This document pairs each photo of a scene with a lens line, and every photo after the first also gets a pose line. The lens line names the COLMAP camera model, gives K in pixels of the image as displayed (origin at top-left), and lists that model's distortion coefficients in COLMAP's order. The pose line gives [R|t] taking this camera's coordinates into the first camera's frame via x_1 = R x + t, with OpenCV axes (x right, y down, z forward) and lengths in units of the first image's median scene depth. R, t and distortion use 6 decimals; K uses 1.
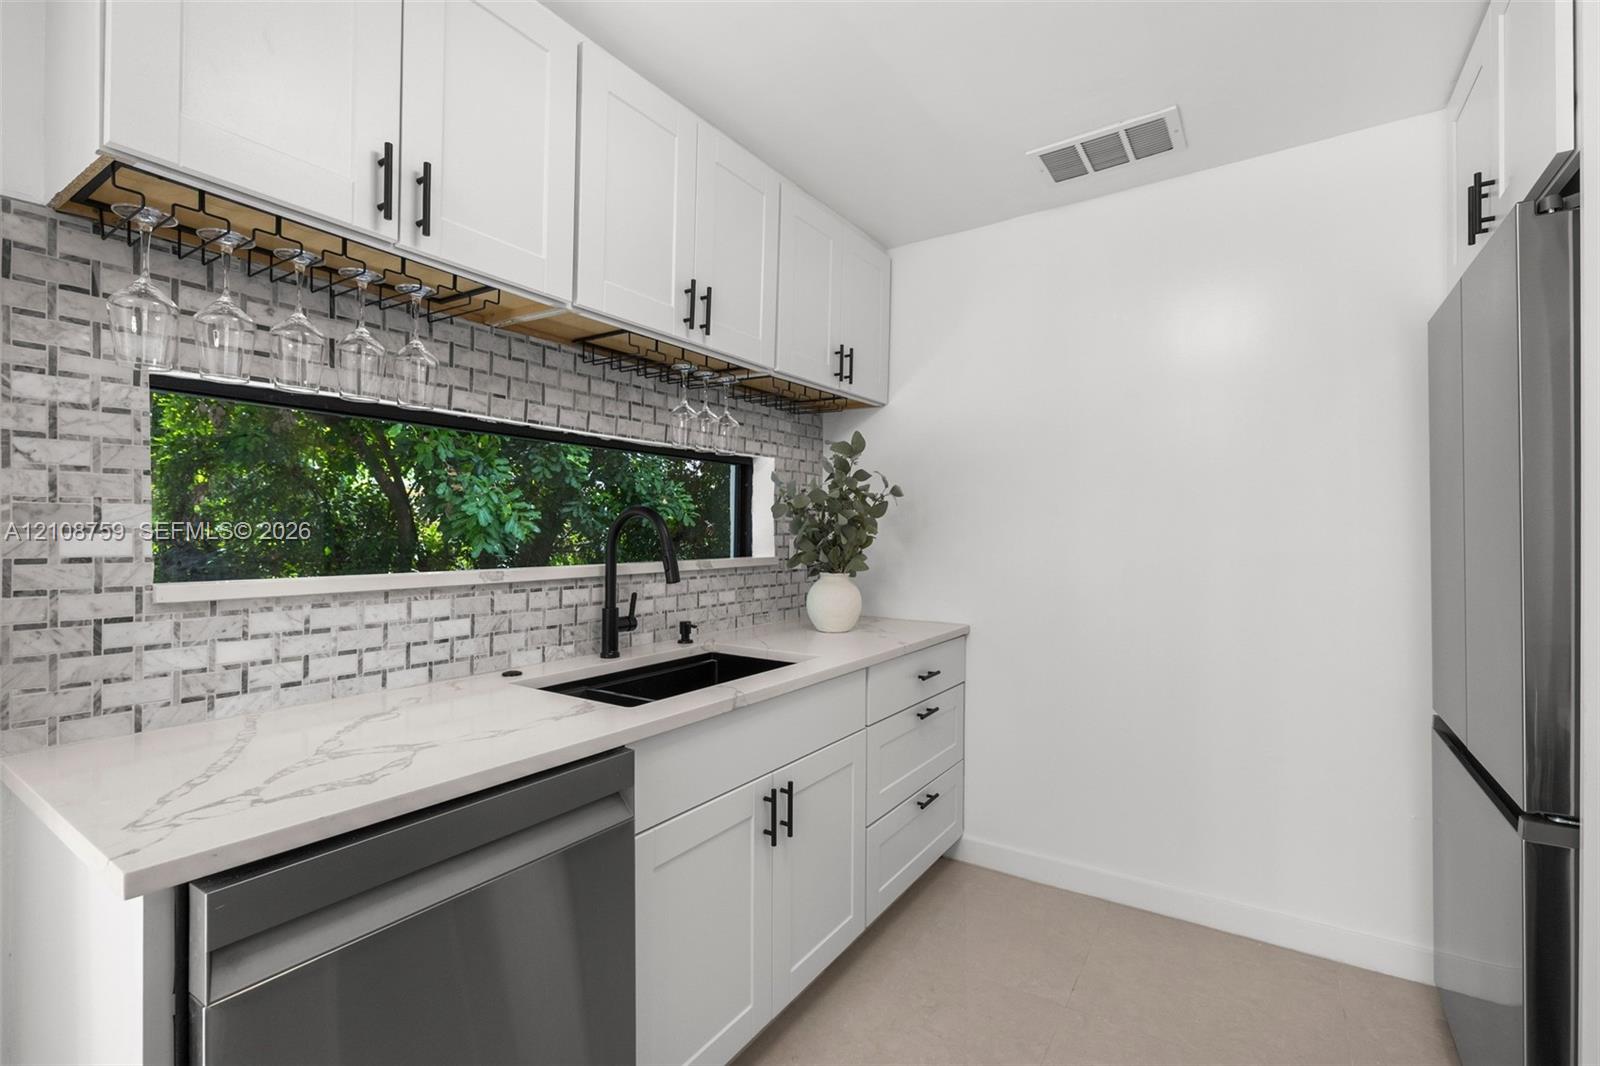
lens RADIAL K [[706.2, 0, 804.8], [0, 706.2, 530.6], [0, 0, 1]] dist [-0.004378, 0.000180]
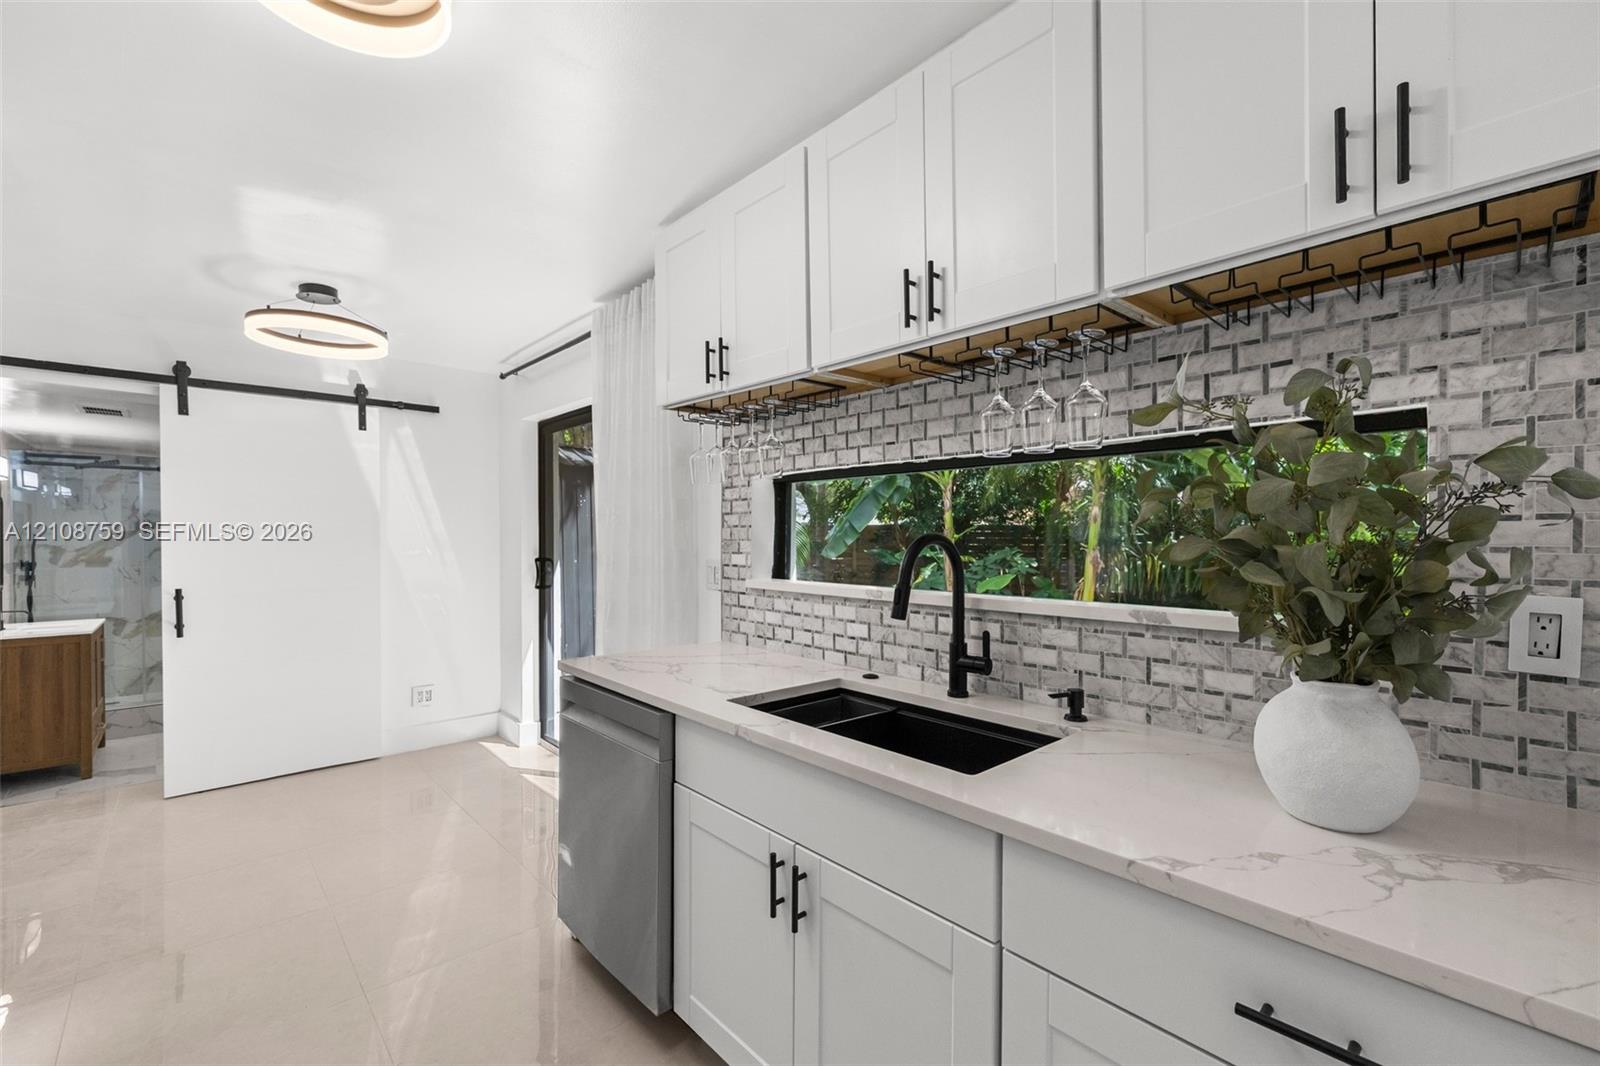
lens RADIAL K [[706.2, 0, 848.1], [0, 706.2, 549.2], [0, 0, 1]] dist [-0.004378, 0.000180]
pose [[-0.230410, 0.003941, -0.973086, 0.667230], [-0.009226, 0.999938, 0.006234, -0.017430], [0.973050, 0.010414, -0.230360, 1.088178]]
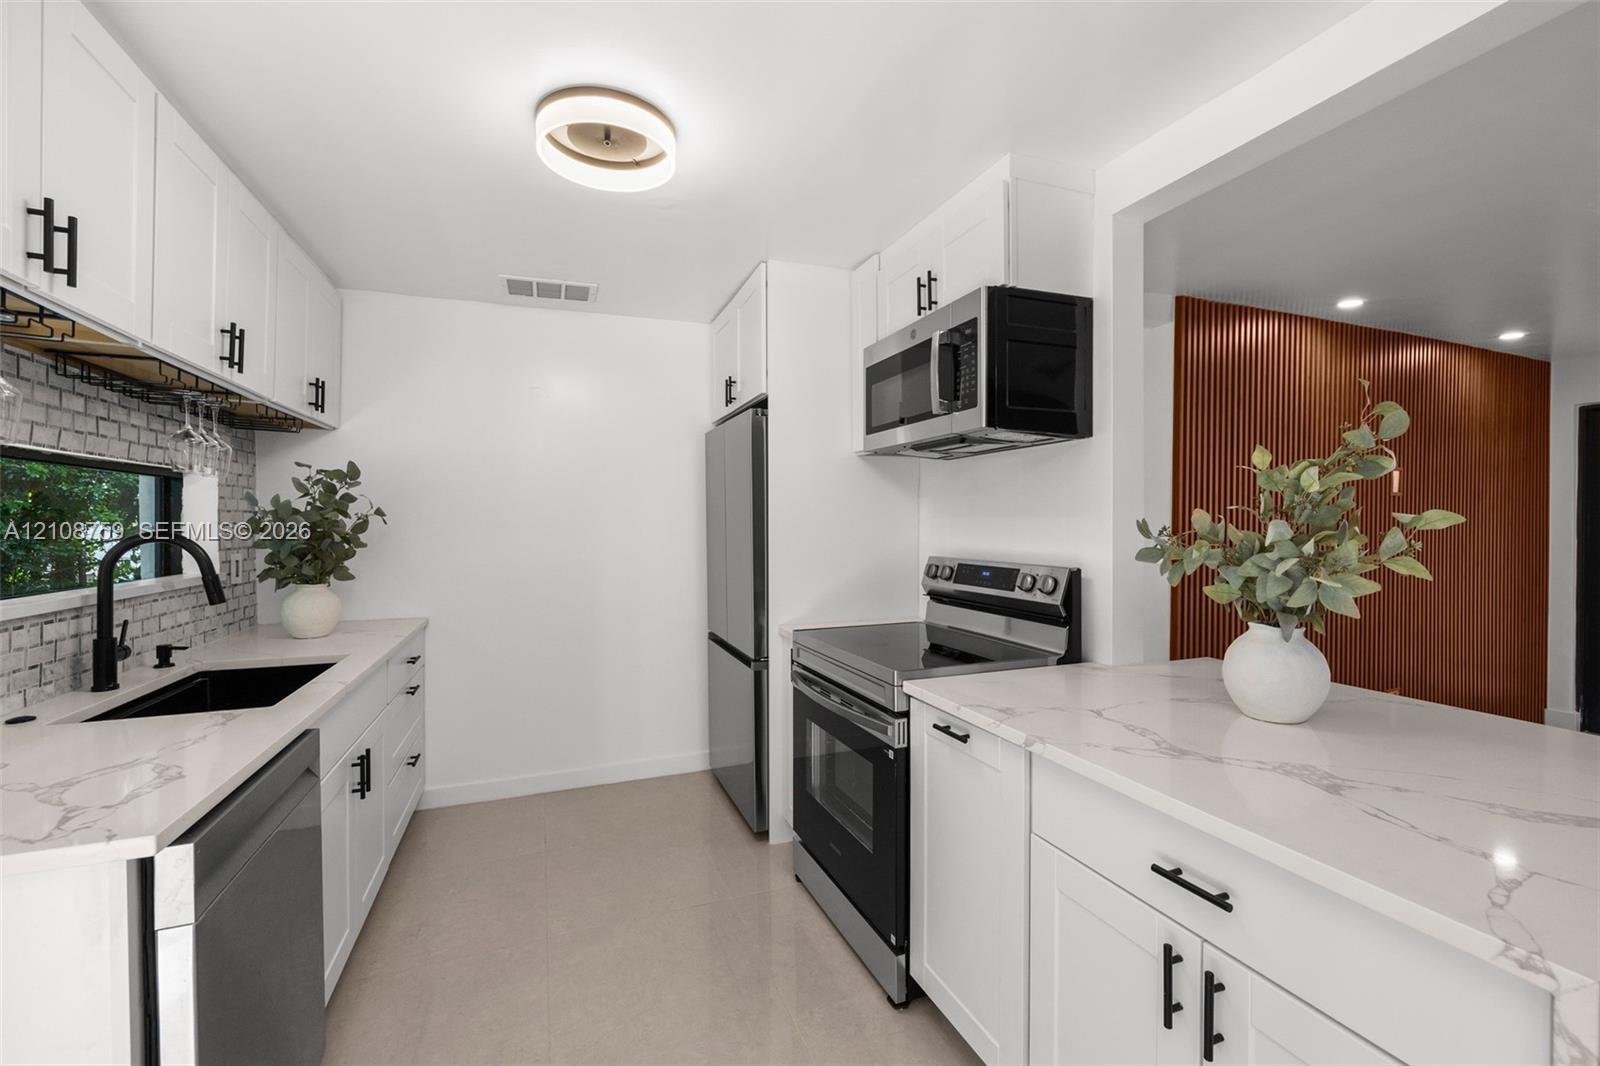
lens RADIAL K [[706.2, 0, 789.7], [0, 706.2, 522.2], [0, 0, 1]] dist [-0.004378, 0.000180]
pose [[0.587809, -0.006603, 0.808973, -0.499270], [0.003049, 0.999978, 0.005947, -0.050175], [-0.808994, -0.001029, 0.587816, -0.306187]]
